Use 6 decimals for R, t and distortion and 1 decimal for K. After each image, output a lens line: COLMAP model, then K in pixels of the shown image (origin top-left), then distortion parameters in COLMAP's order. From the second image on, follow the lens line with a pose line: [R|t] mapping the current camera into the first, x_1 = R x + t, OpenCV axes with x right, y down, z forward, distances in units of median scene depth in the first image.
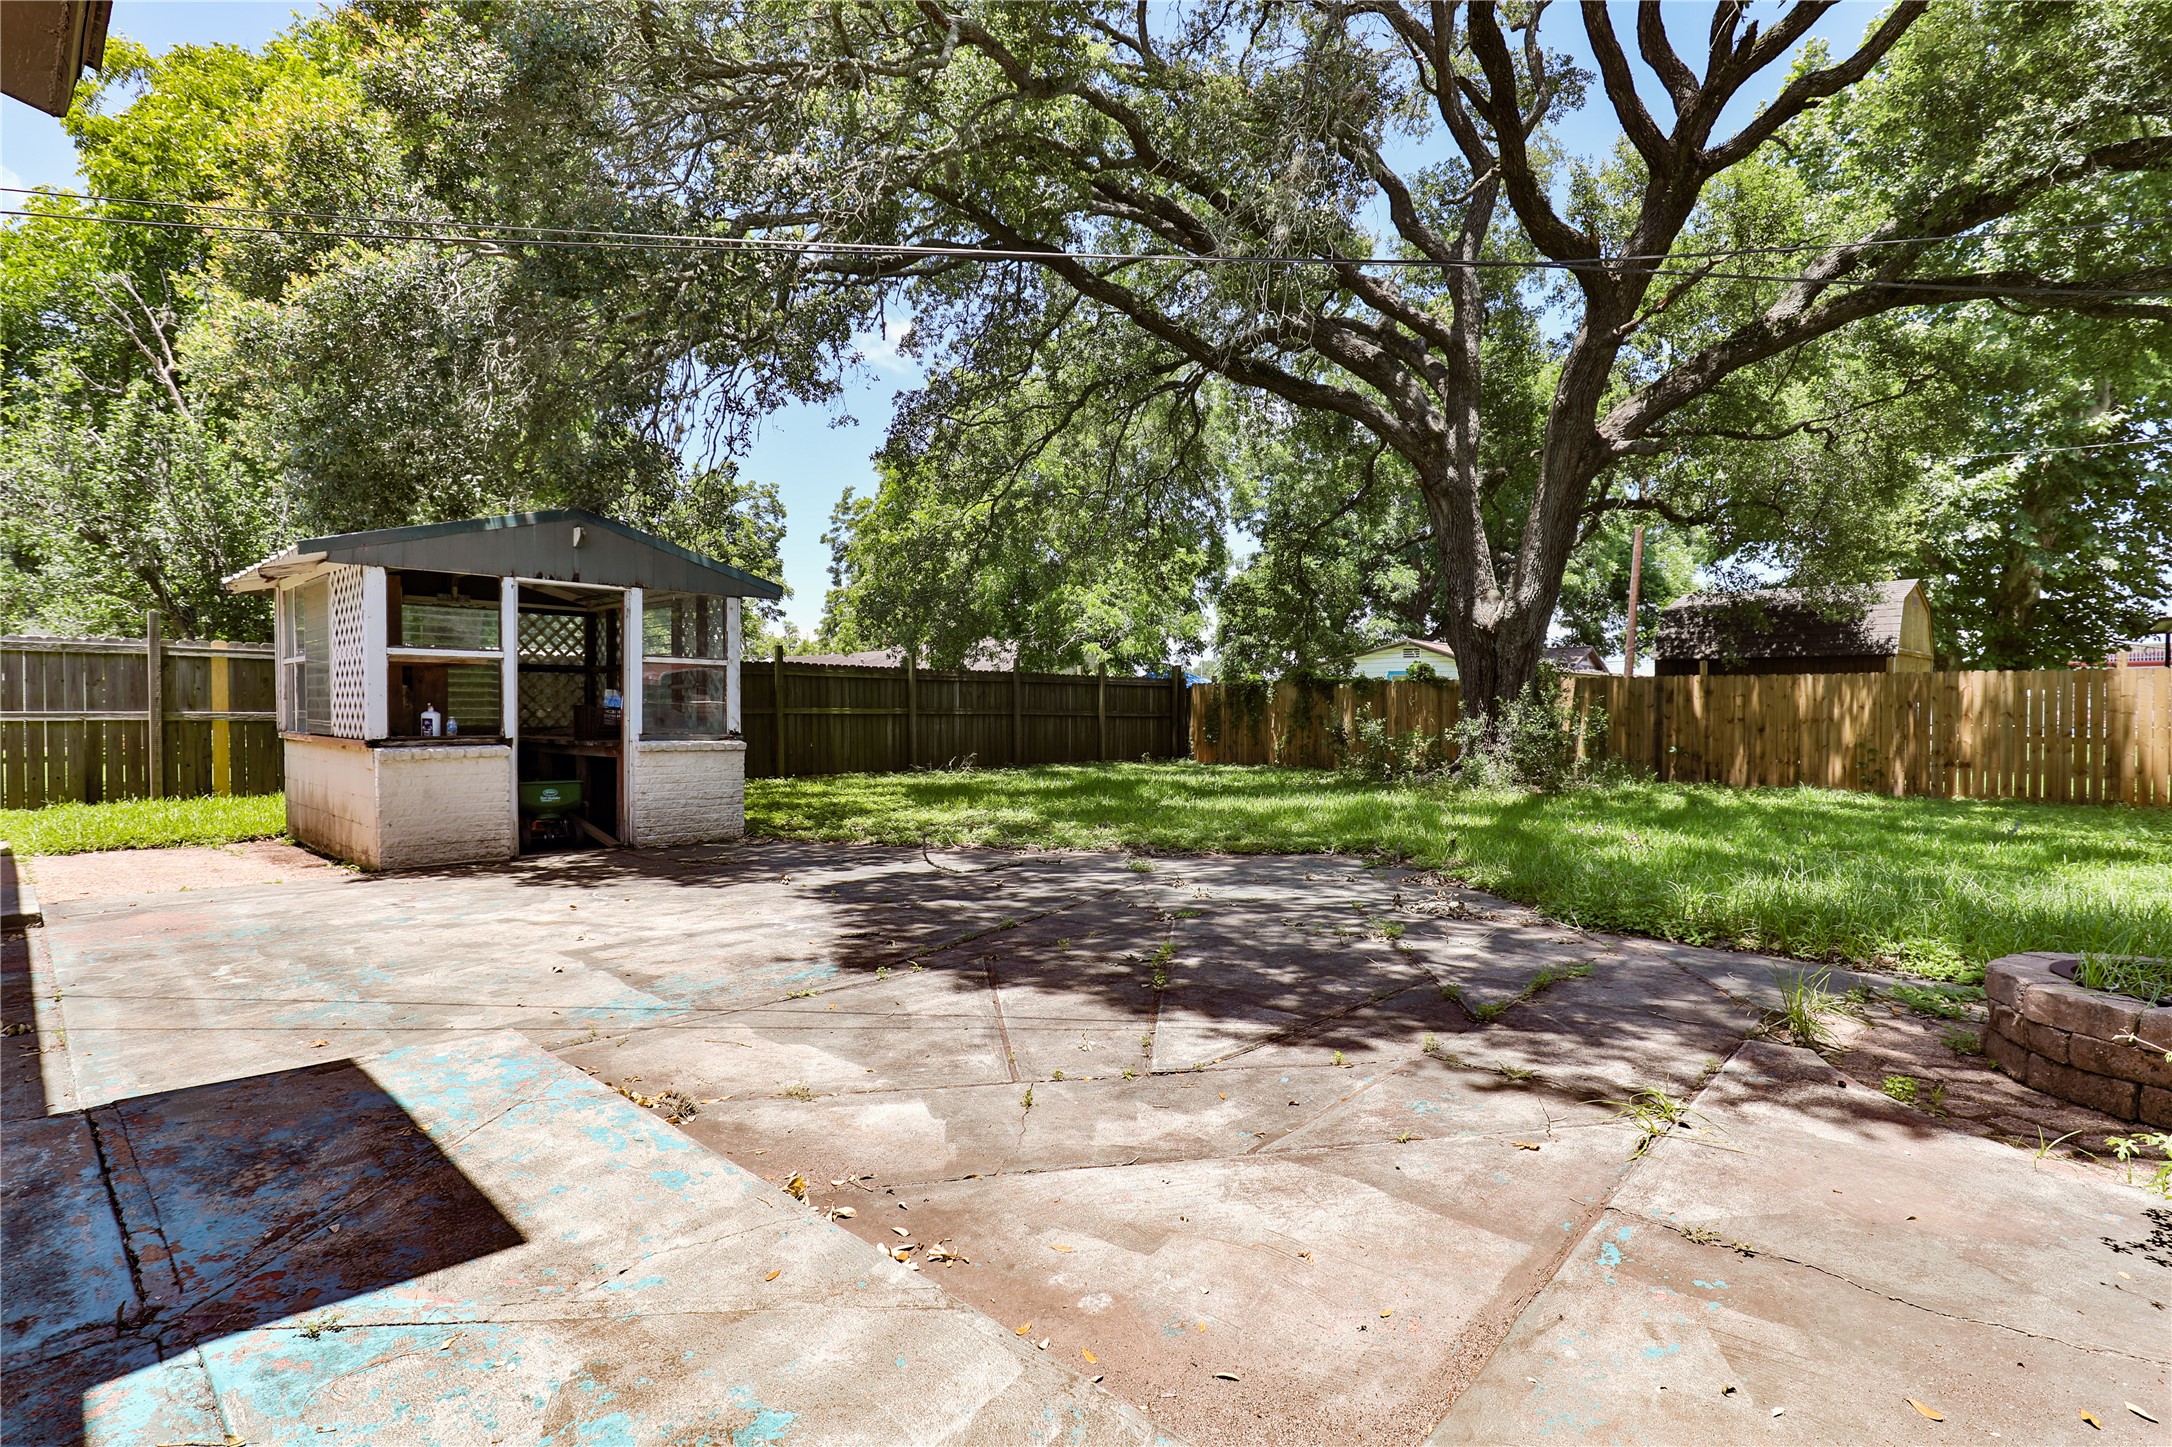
lens RADIAL K [[1047.5, 0, 1092.5], [0, 1047.5, 746.5], [0, 0, 1]] dist [-0.011761, 0.000670]
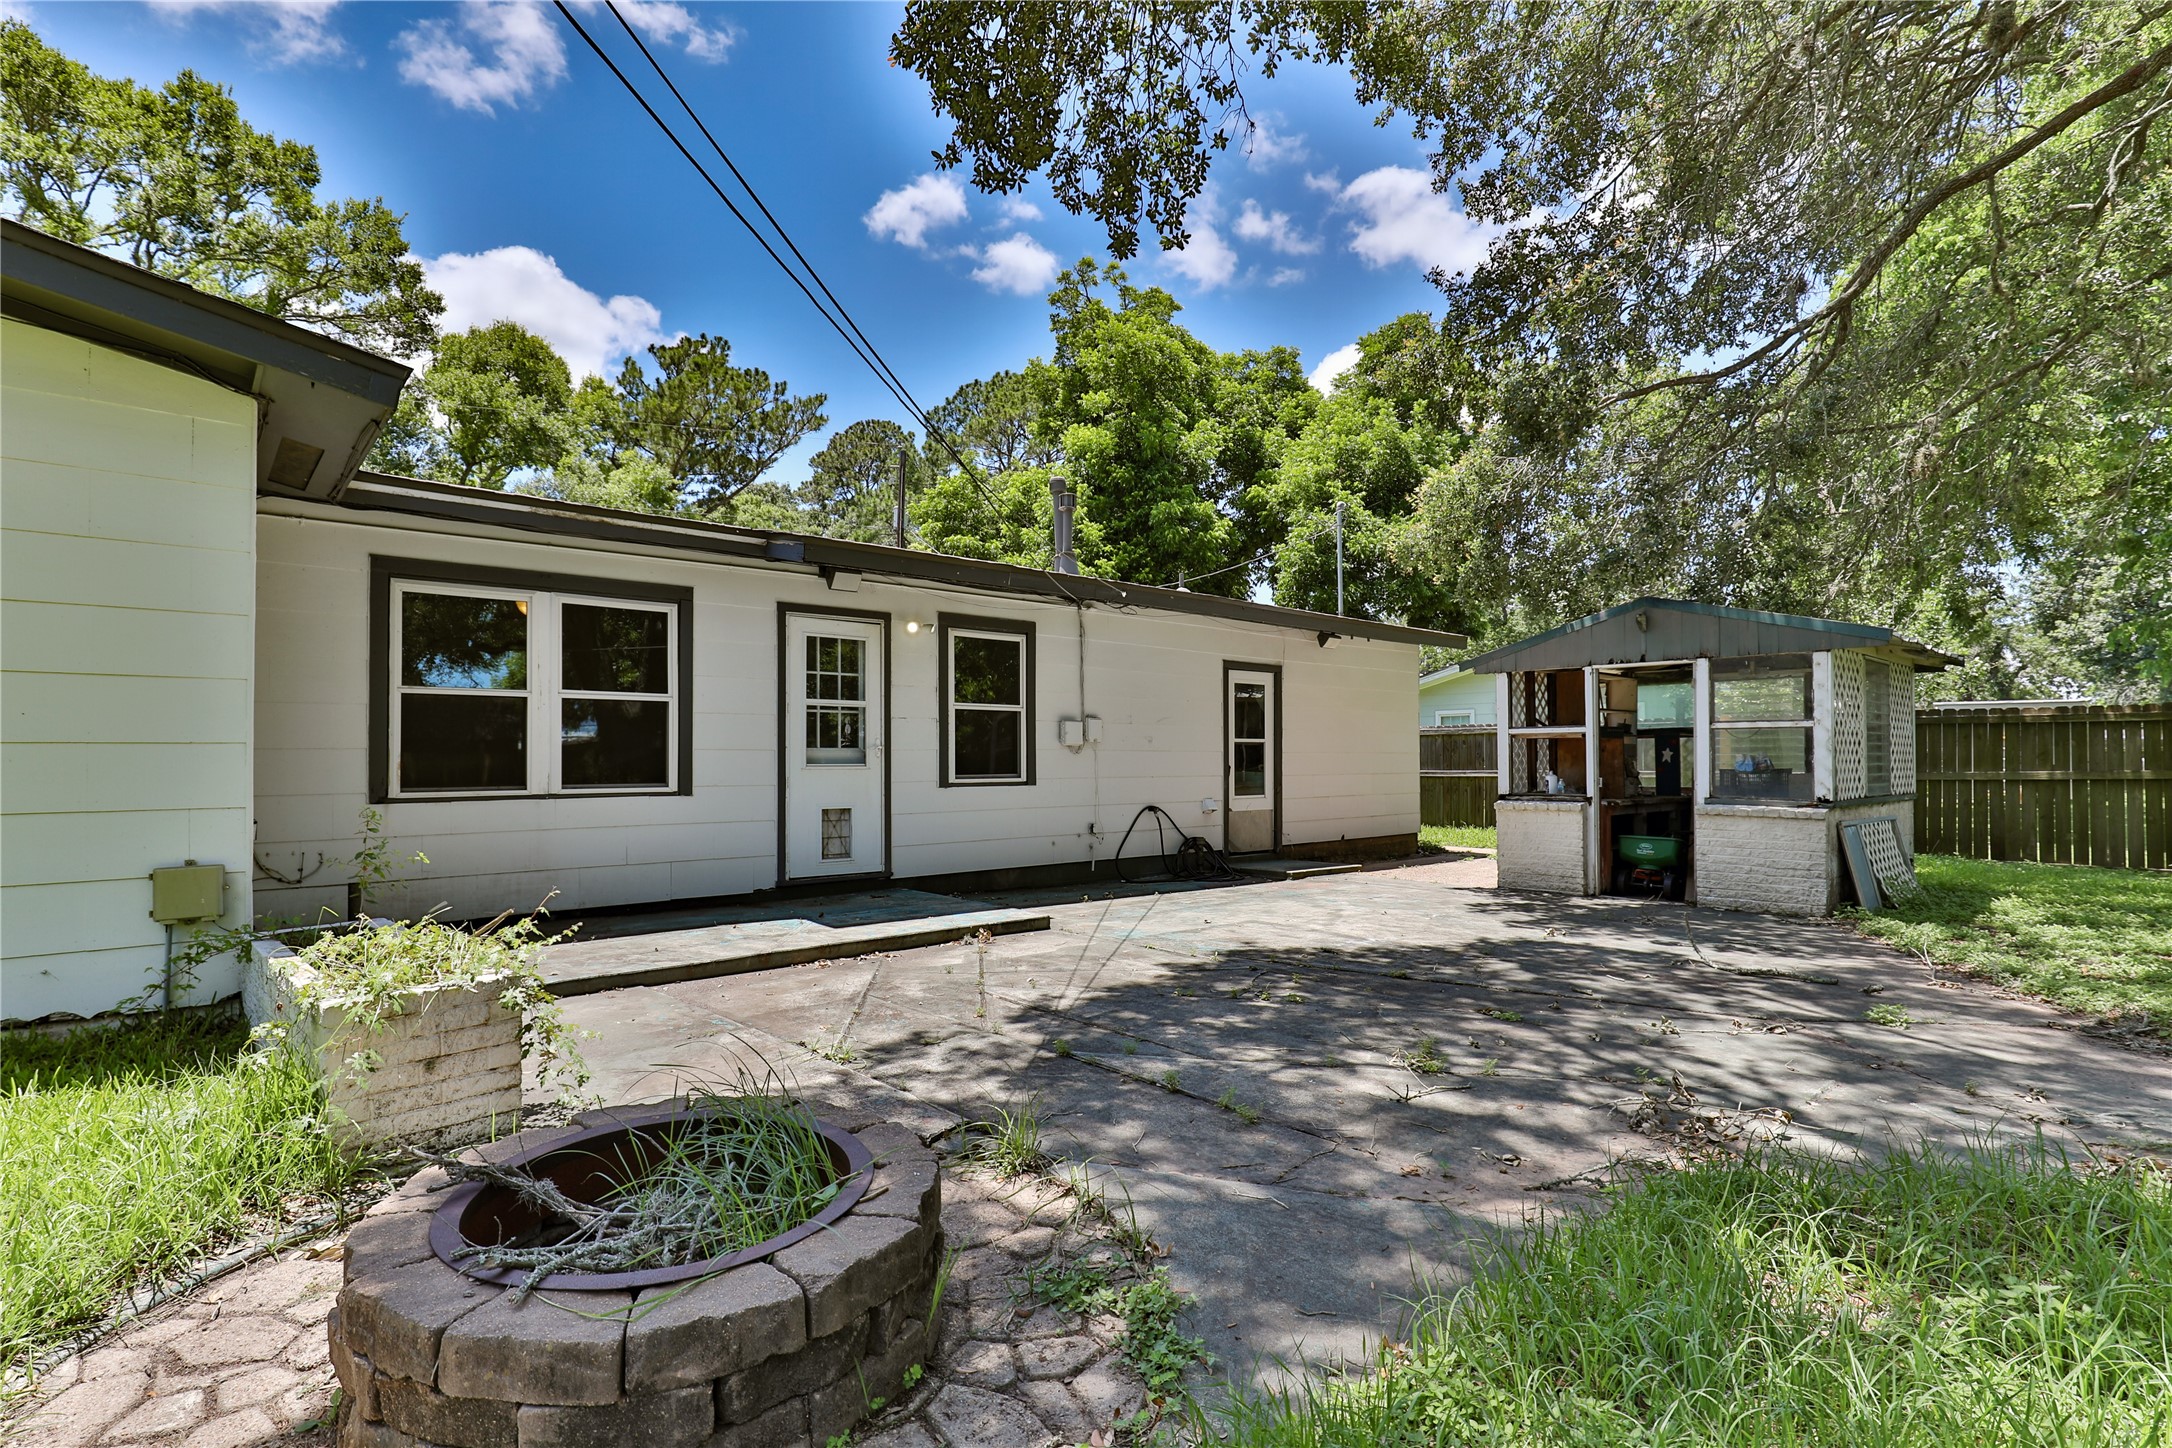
lens RADIAL K [[1047.5, 0, 1092.5], [0, 1047.5, 747.0], [0, 0, 1]] dist [-0.011761, 0.000670]
pose [[-0.090322, -0.020415, -0.995703, 1.629061], [-0.033286, 0.999293, -0.017469, -0.059372], [0.995356, 0.031565, -0.090937, 1.198213]]
